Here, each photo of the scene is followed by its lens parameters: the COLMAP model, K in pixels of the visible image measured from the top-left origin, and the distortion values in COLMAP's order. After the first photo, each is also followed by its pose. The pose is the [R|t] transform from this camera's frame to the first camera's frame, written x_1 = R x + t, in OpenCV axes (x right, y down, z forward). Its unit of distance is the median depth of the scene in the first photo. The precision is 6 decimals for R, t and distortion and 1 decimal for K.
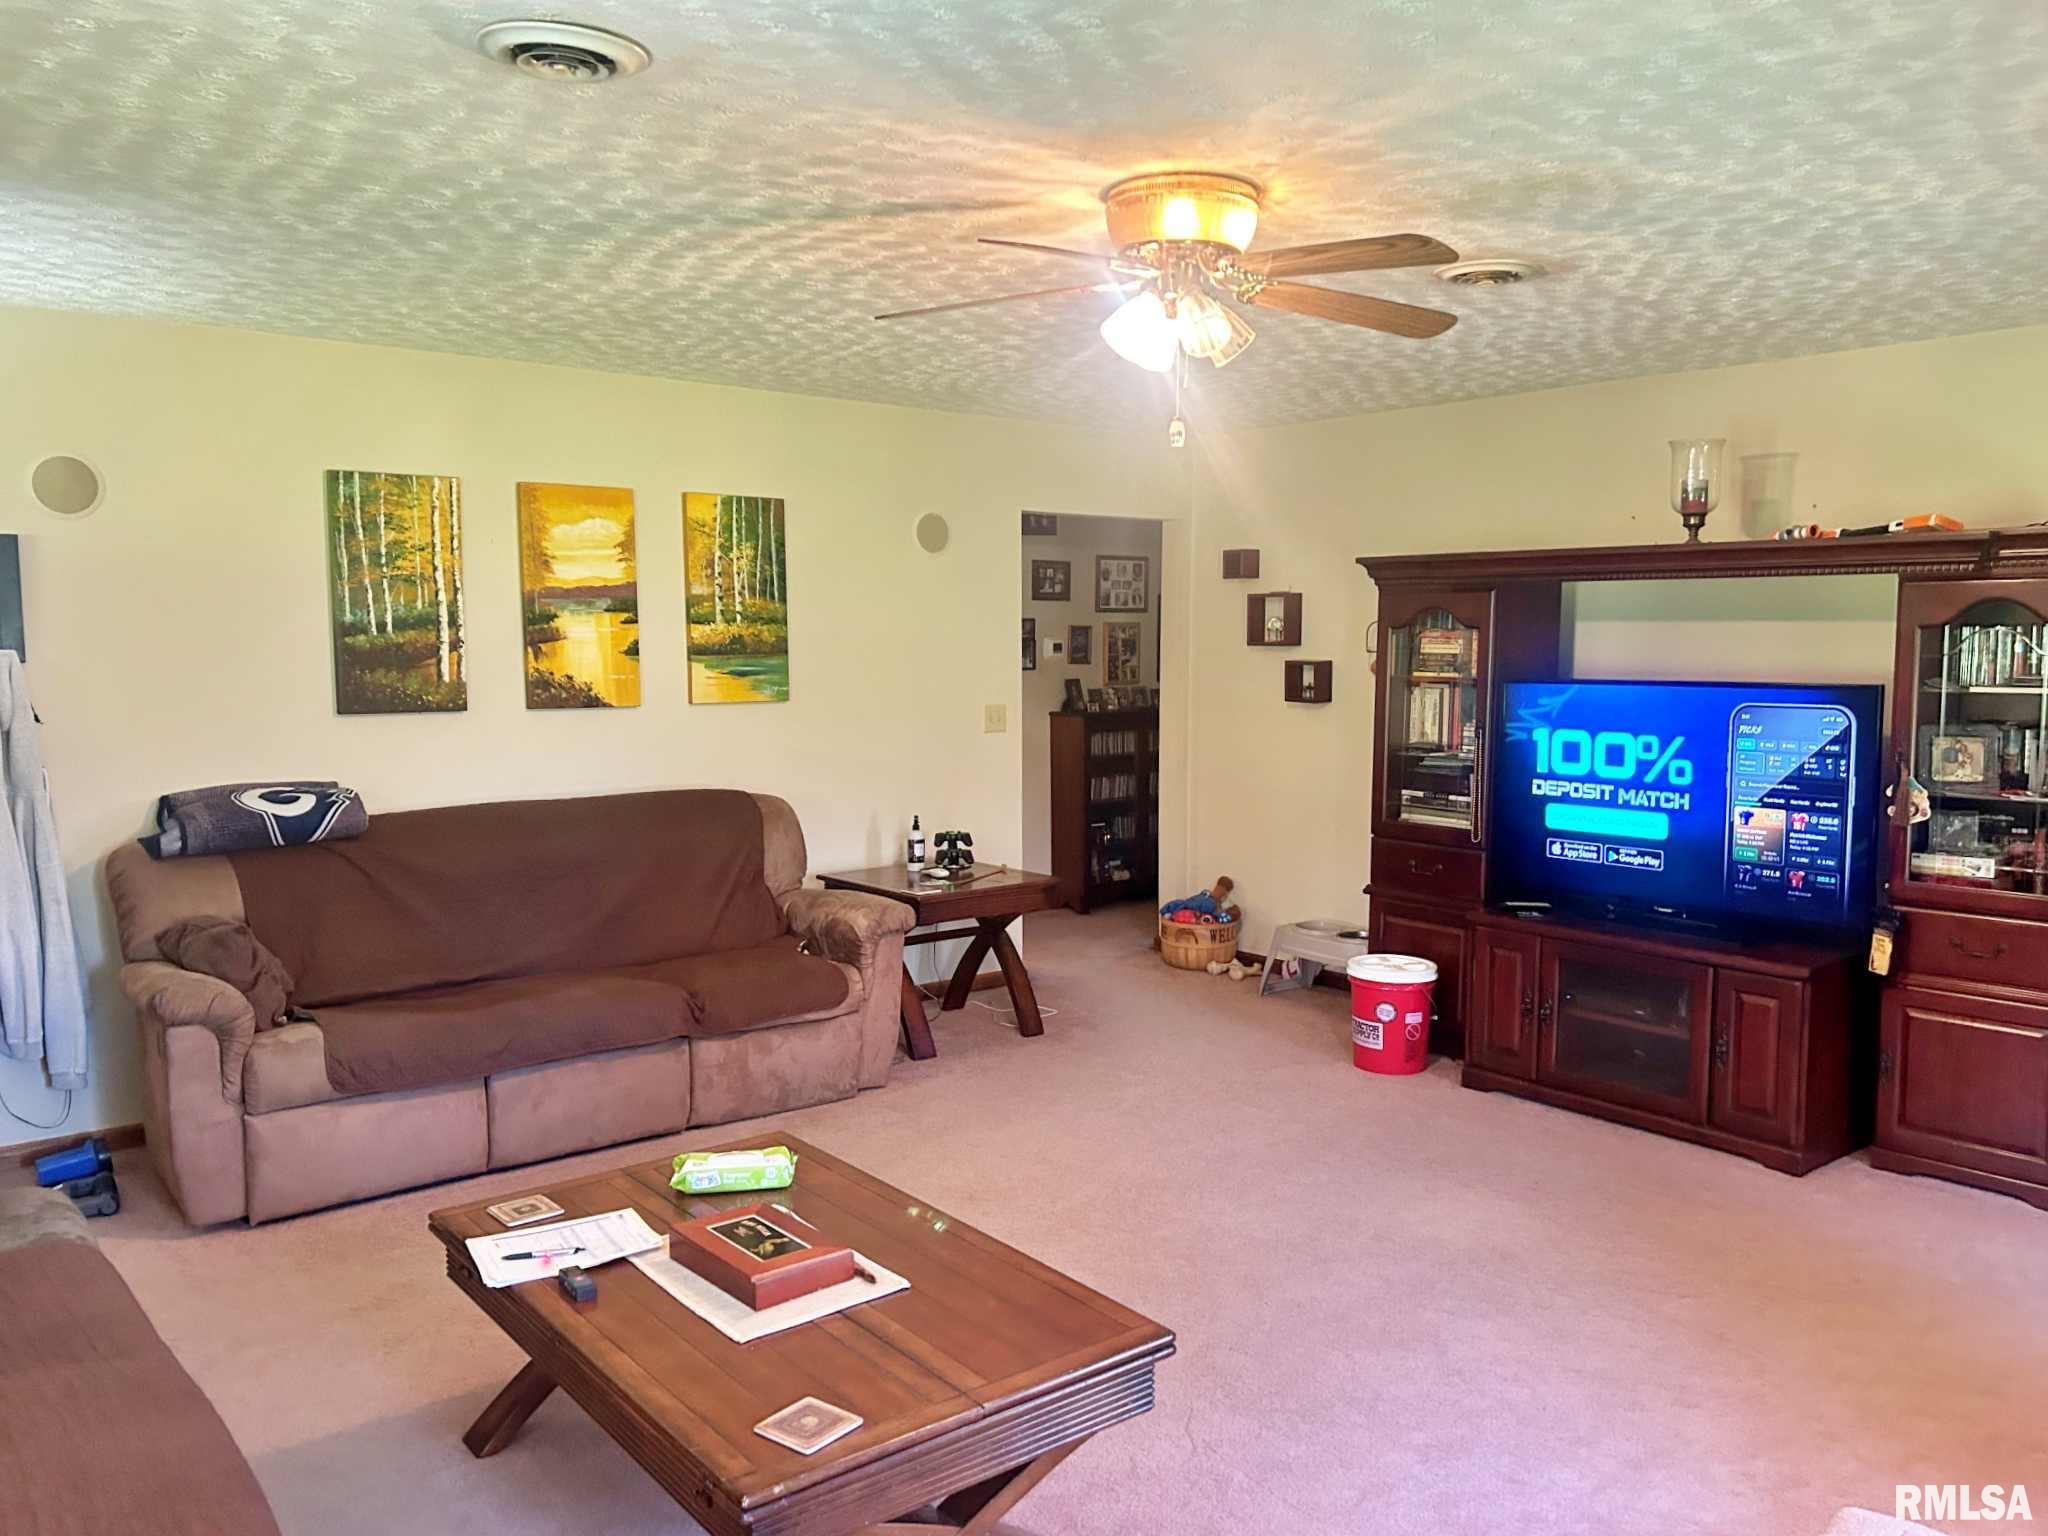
lens RADIAL K [[1557.5, 0, 1033.7], [0, 1557.5, 754.9], [0, 0, 1]] dist [0.052019, -0.066479]
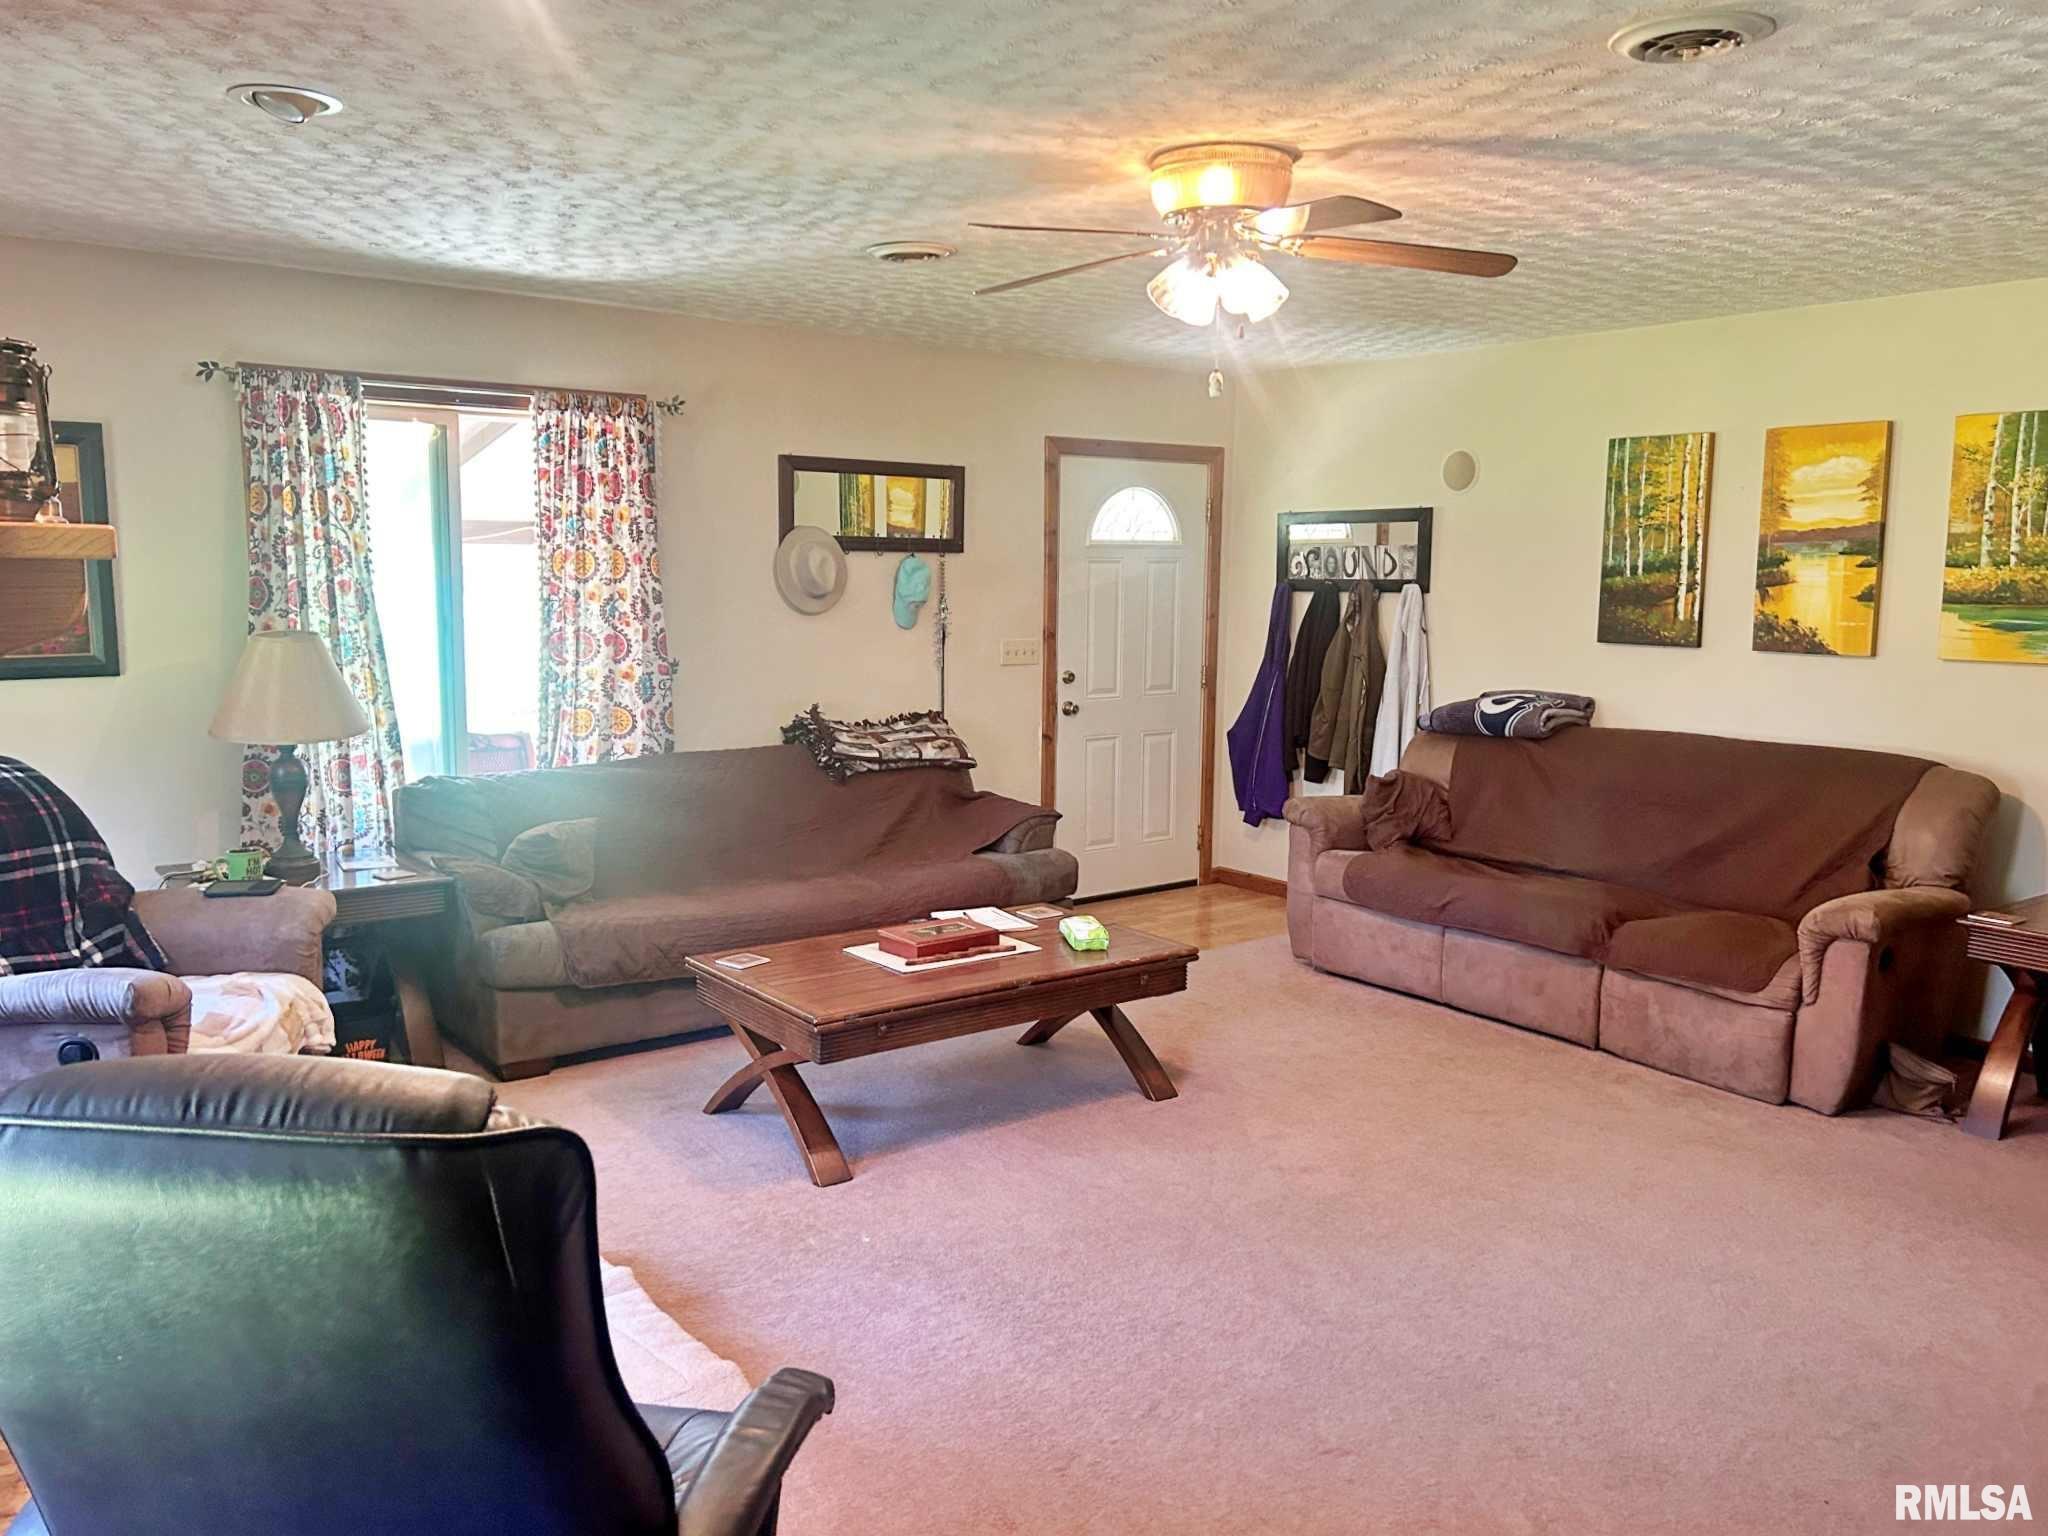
lens RADIAL K [[1557.5, 0, 1033.7], [0, 1557.5, 754.9], [0, 0, 1]] dist [0.052019, -0.066479]
pose [[-0.029197, 0.121014, -0.992221, 0.723449], [-0.086018, 0.988658, 0.123111, -0.047641], [0.995866, 0.088943, -0.018457, 0.552450]]
